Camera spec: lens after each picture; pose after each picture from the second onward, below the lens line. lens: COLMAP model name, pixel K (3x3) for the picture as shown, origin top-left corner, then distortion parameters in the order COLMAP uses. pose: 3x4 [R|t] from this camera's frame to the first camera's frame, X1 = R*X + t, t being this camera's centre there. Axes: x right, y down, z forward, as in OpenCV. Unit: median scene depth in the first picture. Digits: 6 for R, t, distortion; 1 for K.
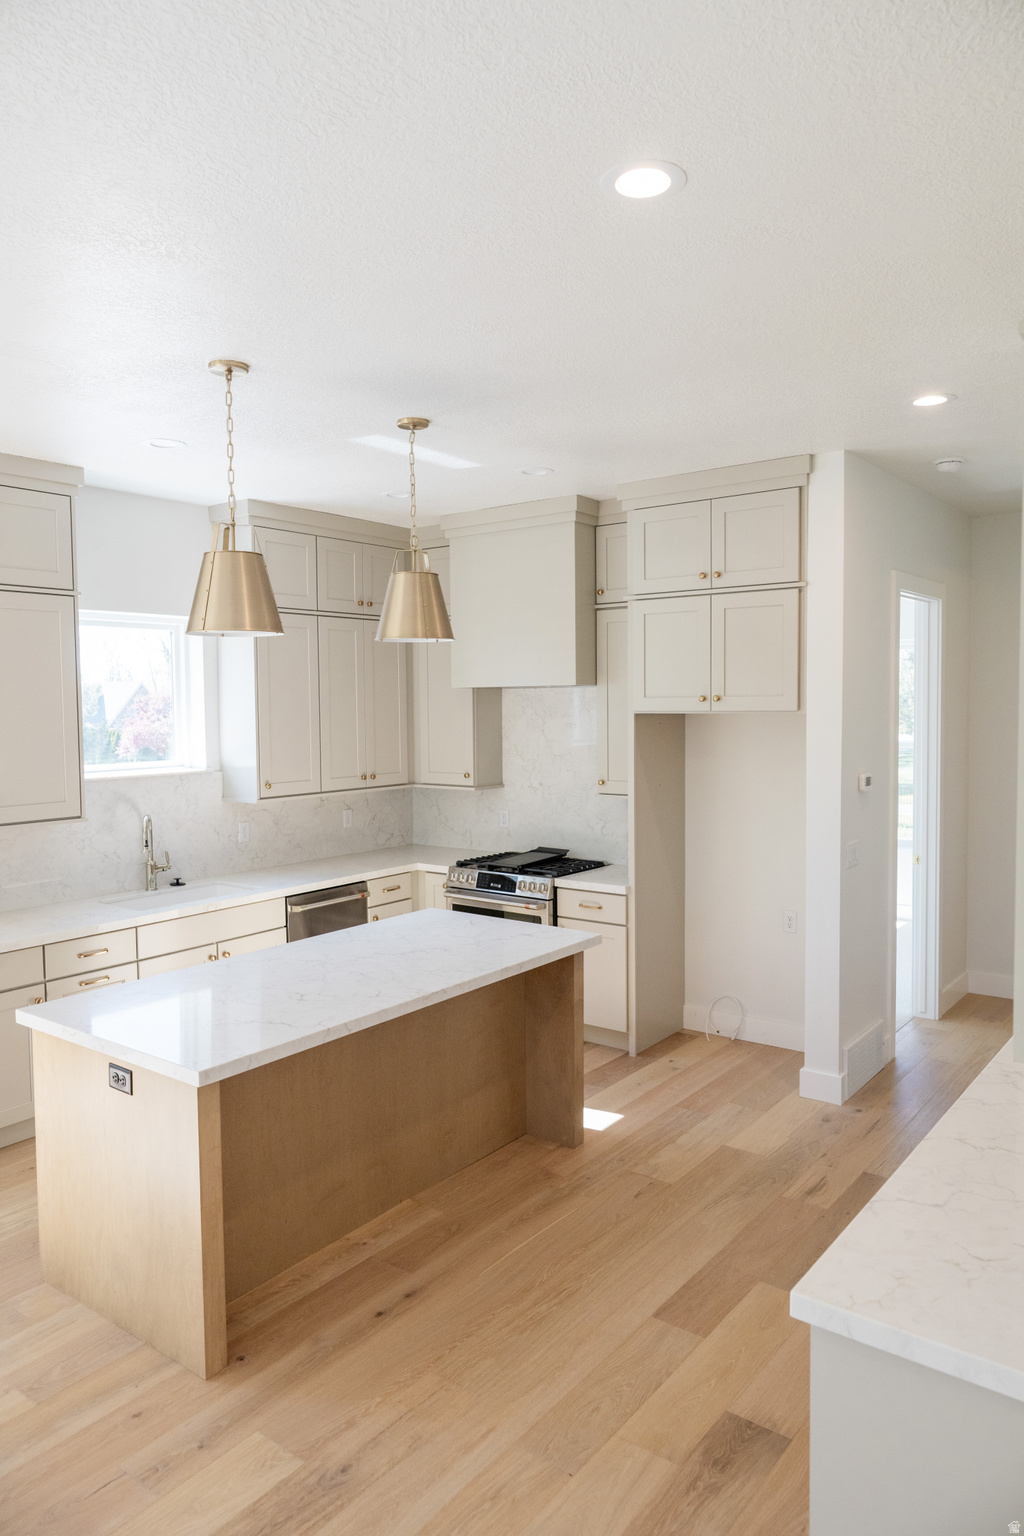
lens RADIAL K [[1034.7, 0, 507.7], [0, 1034.7, 764.6], [0, 0, 1]] dist [0.000772, -0.004227]
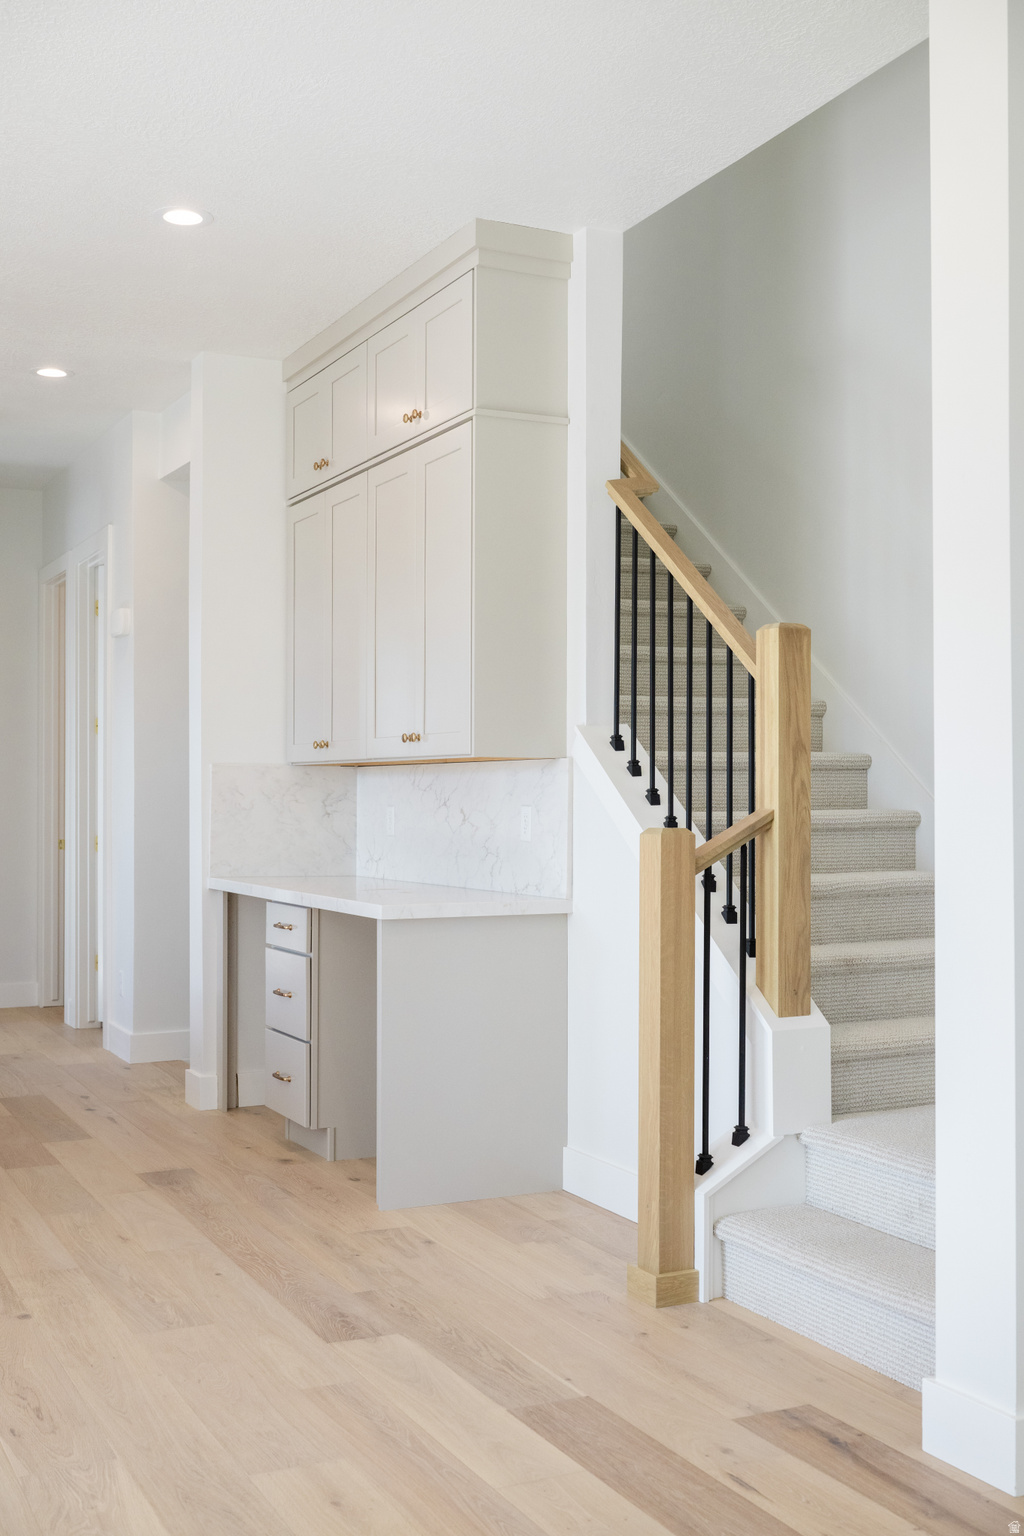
lens RADIAL K [[1677.9, 0, 512.0], [0, 1677.9, 768.0], [0, 0, 1]] dist [0.001337, 0.006282]
pose [[0.444603, 0.025507, 0.895365, -0.755261], [0.049717, 0.997351, -0.053100, 0.151001], [-0.894347, 0.068123, 0.442157, -0.167140]]
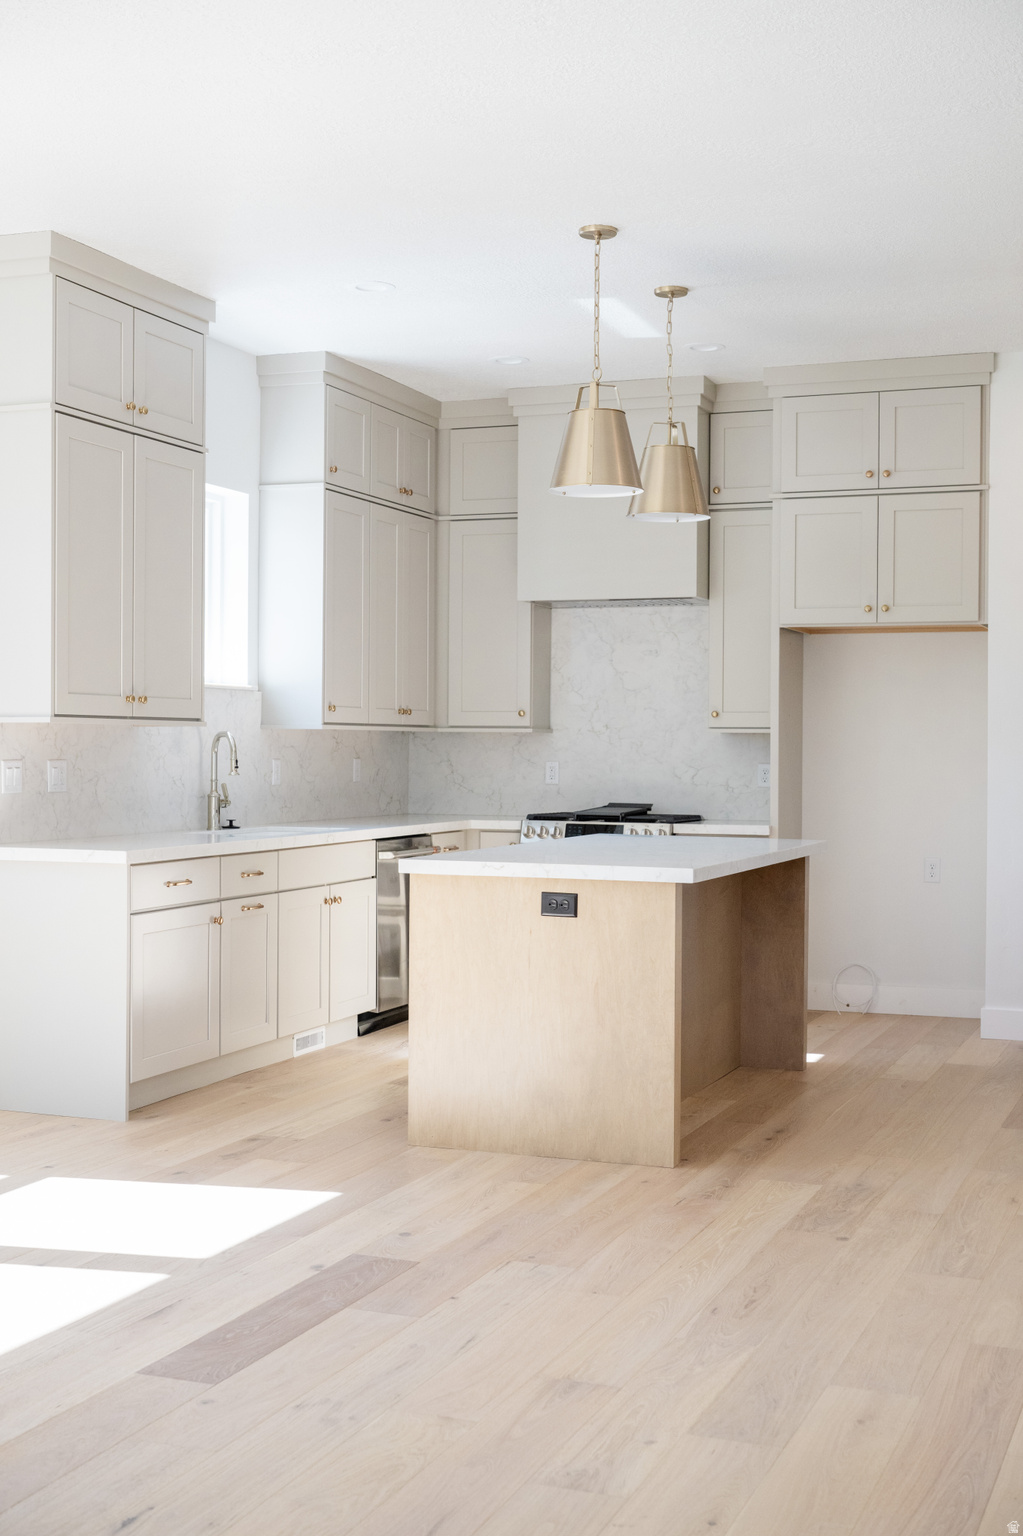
lens RADIAL K [[1880.9, 0, 511.5], [0, 1880.9, 768.0], [0, 0, 1]] dist [-0.006157, 0.011072]
pose [[0.959016, 0.012916, 0.283058, -0.586637], [0.001125, 0.998779, -0.049388, 0.159560], [-0.283350, 0.047682, 0.957830, -0.490596]]
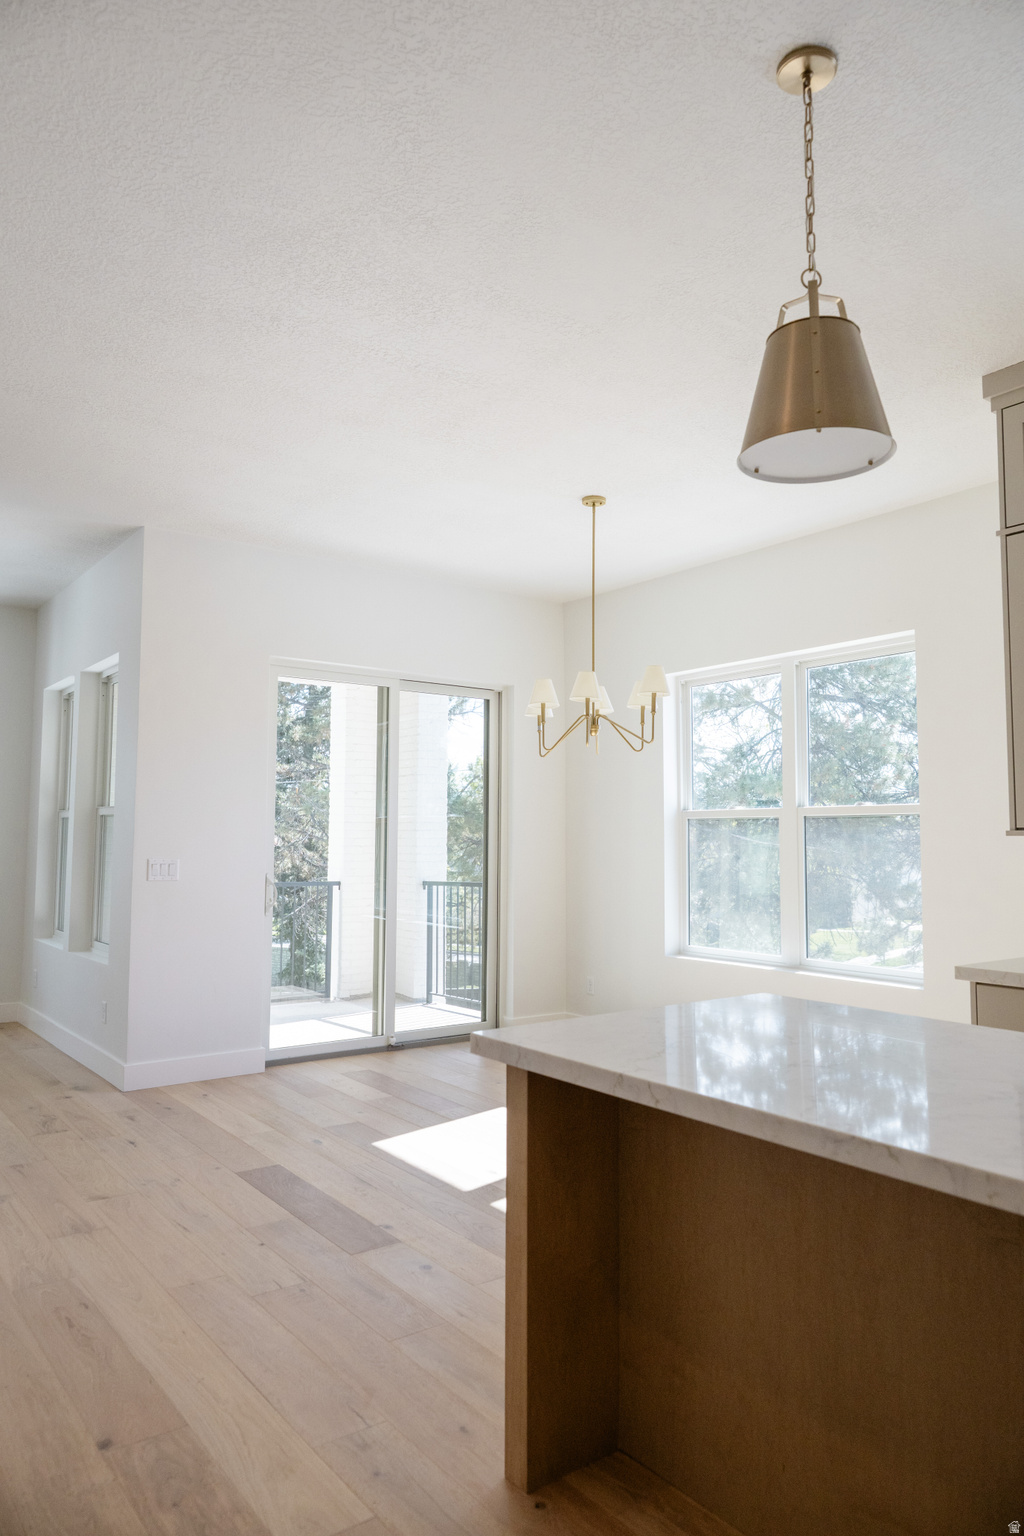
lens RADIAL K [[1037.2, 0, 518.3], [0, 1037.2, 757.5], [0, 0, 1]] dist [0.002196, -0.002305]
pose [[-0.266866, -0.067442, -0.961371, 0.263762], [-0.060081, 0.996772, -0.053248, 0.069692], [0.961859, 0.043550, -0.270057, 0.687591]]
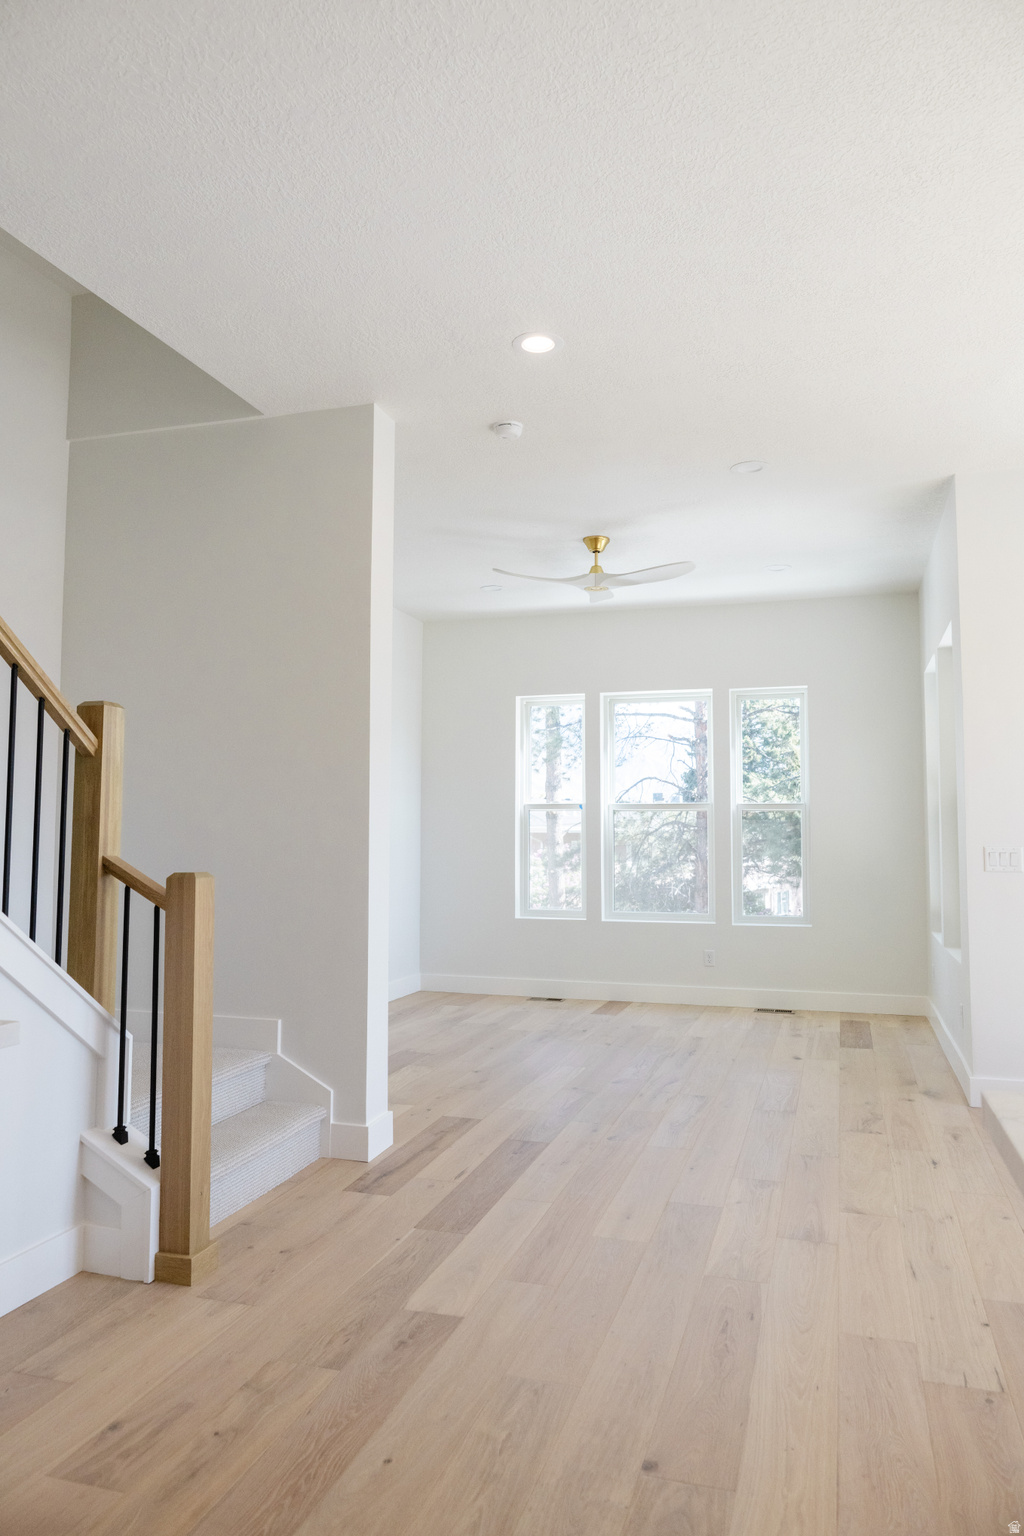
lens RADIAL K [[1052.1, 0, 516.0], [0, 1052.1, 755.4], [0, 0, 1]] dist [-0.001289, -0.002758]
pose [[-0.934659, -0.018599, -0.355057, 0.061004], [-0.014031, 0.999782, -0.015437, 0.078233], [0.355267, -0.009446, -0.934717, 0.781292]]
